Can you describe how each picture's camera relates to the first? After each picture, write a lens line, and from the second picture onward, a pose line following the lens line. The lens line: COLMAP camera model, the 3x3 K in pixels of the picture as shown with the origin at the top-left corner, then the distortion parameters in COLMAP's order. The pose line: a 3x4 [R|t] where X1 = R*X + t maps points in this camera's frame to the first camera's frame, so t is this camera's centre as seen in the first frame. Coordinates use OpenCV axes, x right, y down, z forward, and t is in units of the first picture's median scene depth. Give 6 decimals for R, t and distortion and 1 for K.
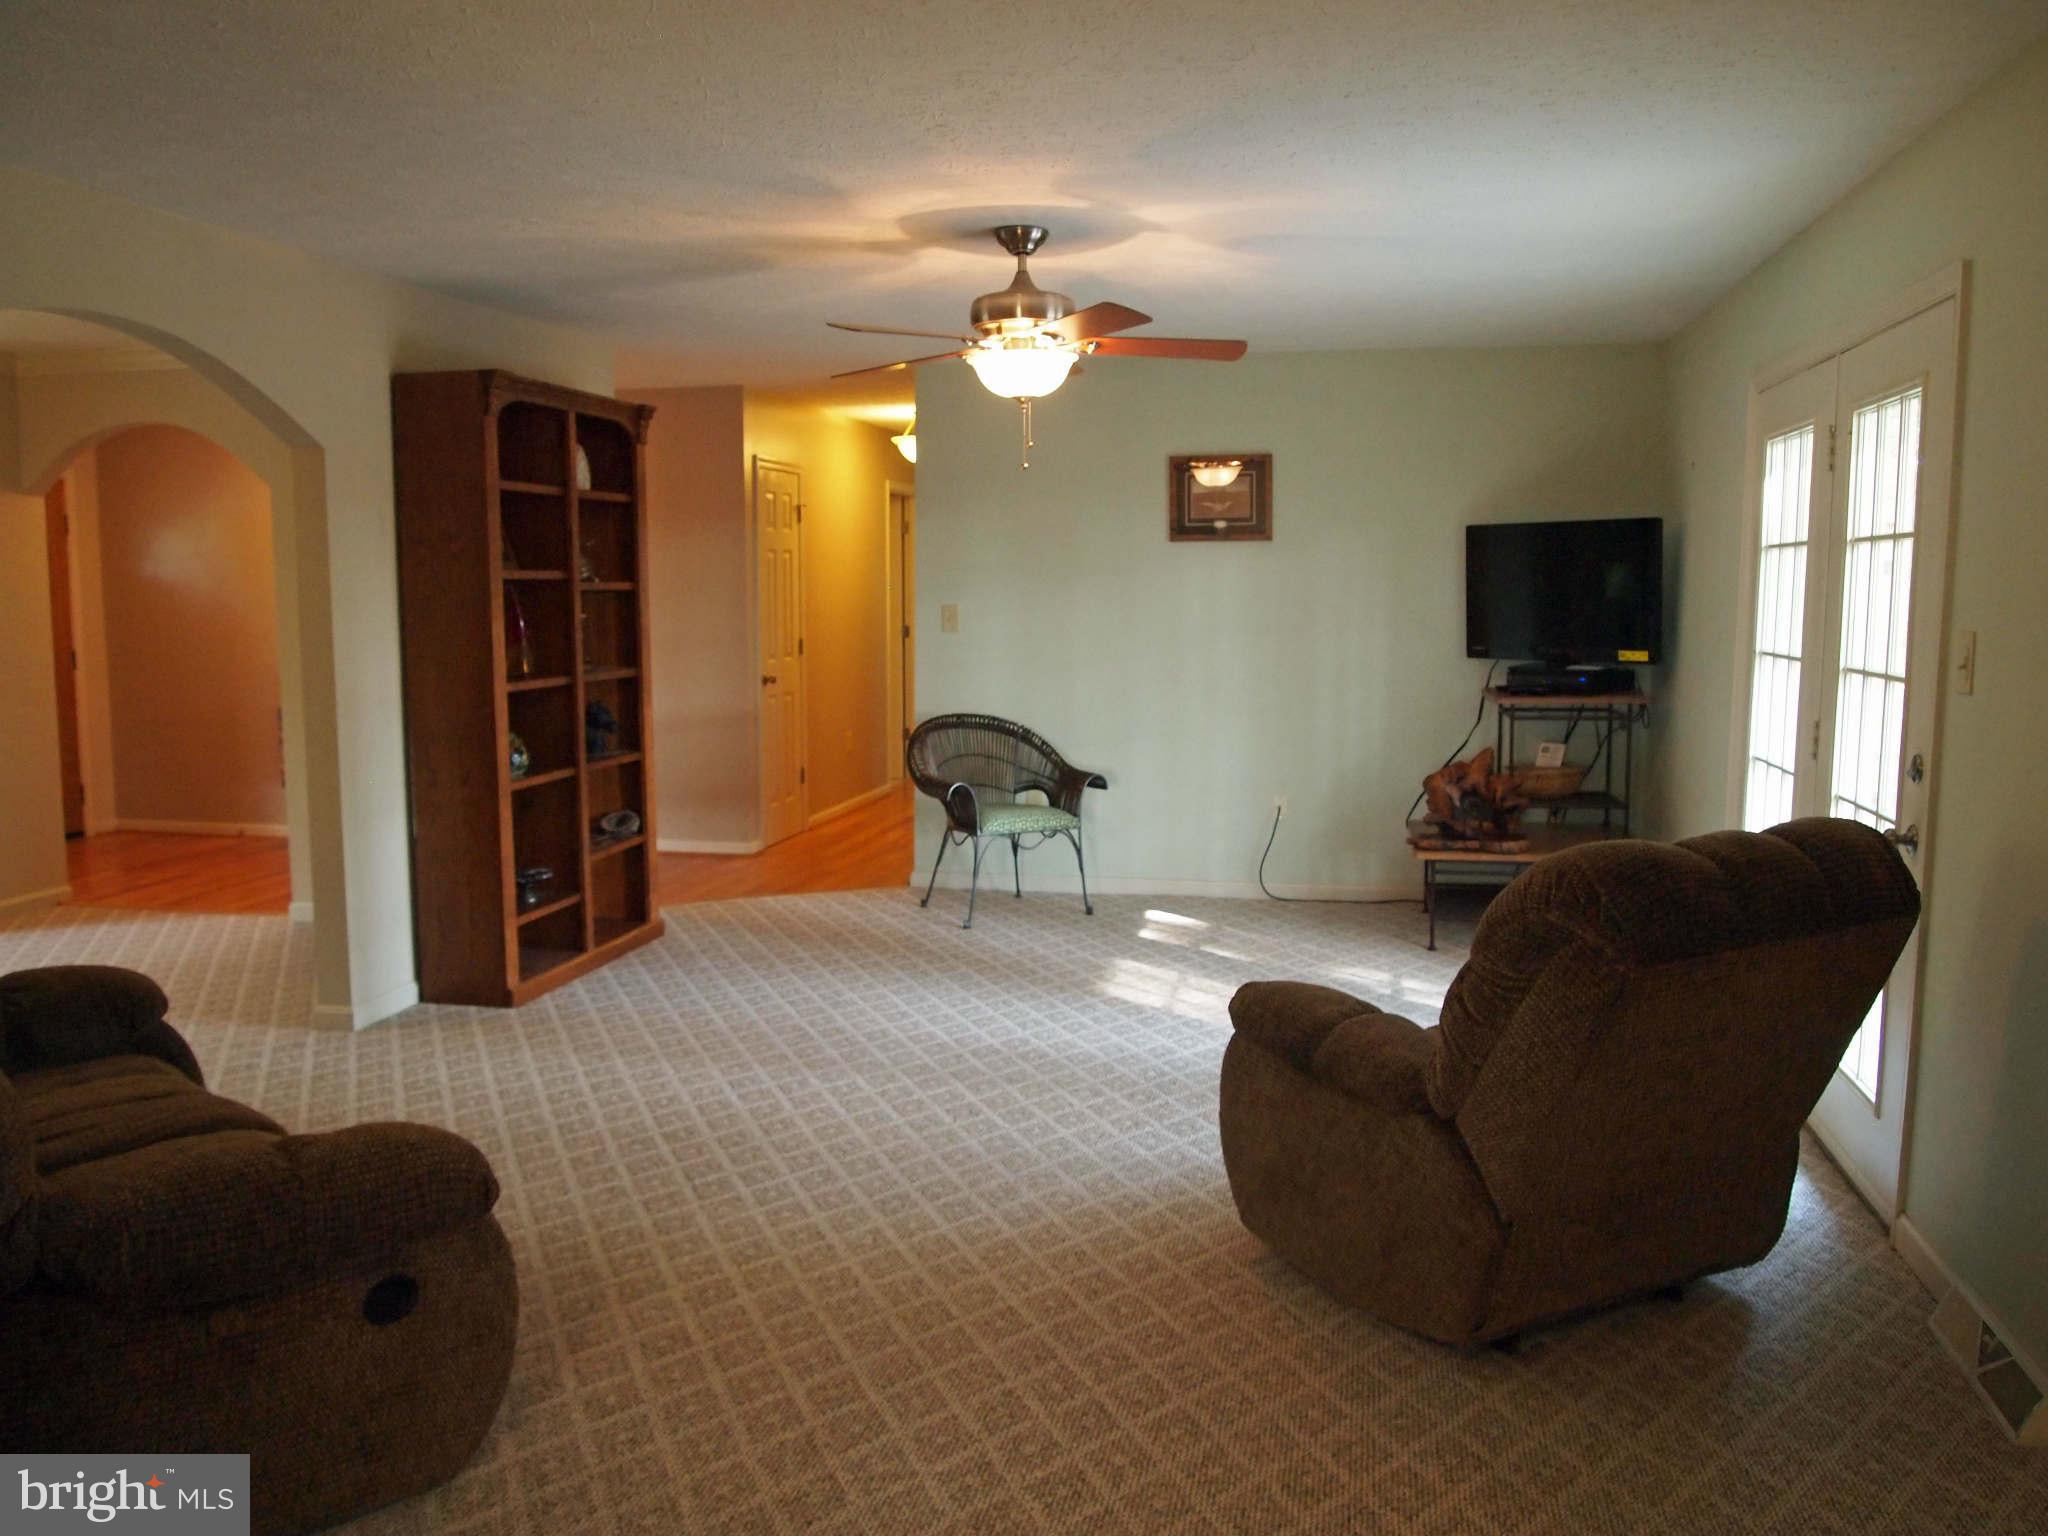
lens RADIAL K [[1656.8, 0, 1020.4], [0, 1656.8, 766.0], [0, 0, 1]] dist [-0.040154, -0.010291]
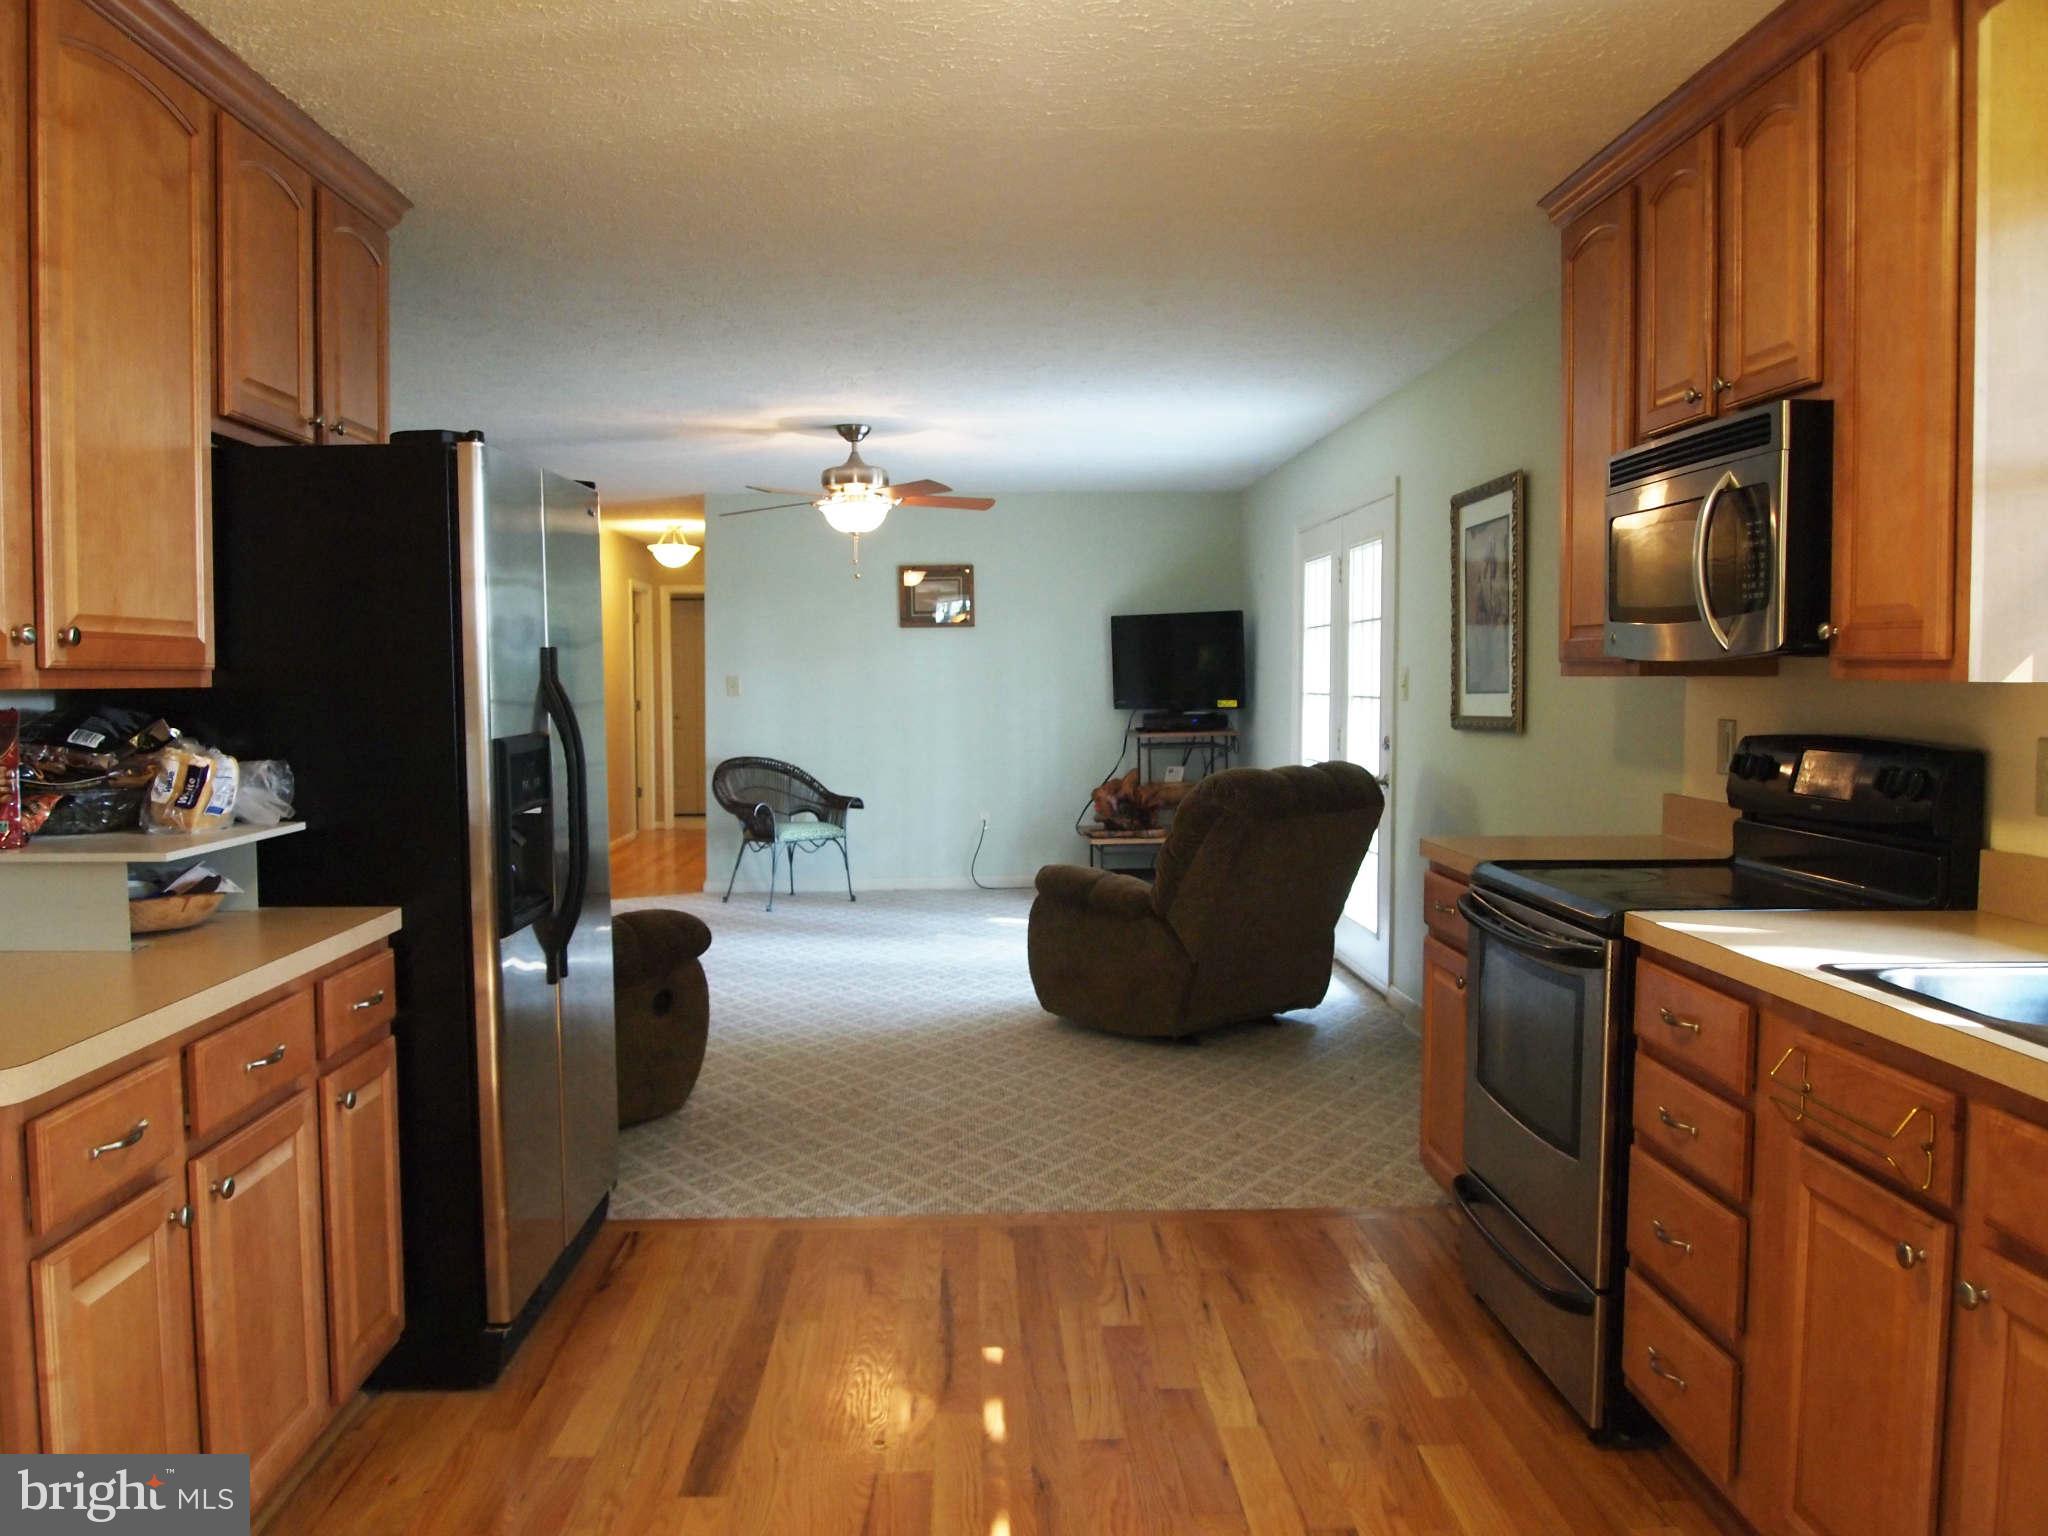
lens RADIAL K [[1656.8, 0, 1025.2], [0, 1656.8, 770.3], [0, 0, 1]] dist [-0.040154, -0.010291]
pose [[0.969134, -0.021631, 0.245584, -0.164961], [0.034596, 0.998219, -0.048600, 0.057866], [-0.244095, 0.055596, 0.968156, -0.379683]]
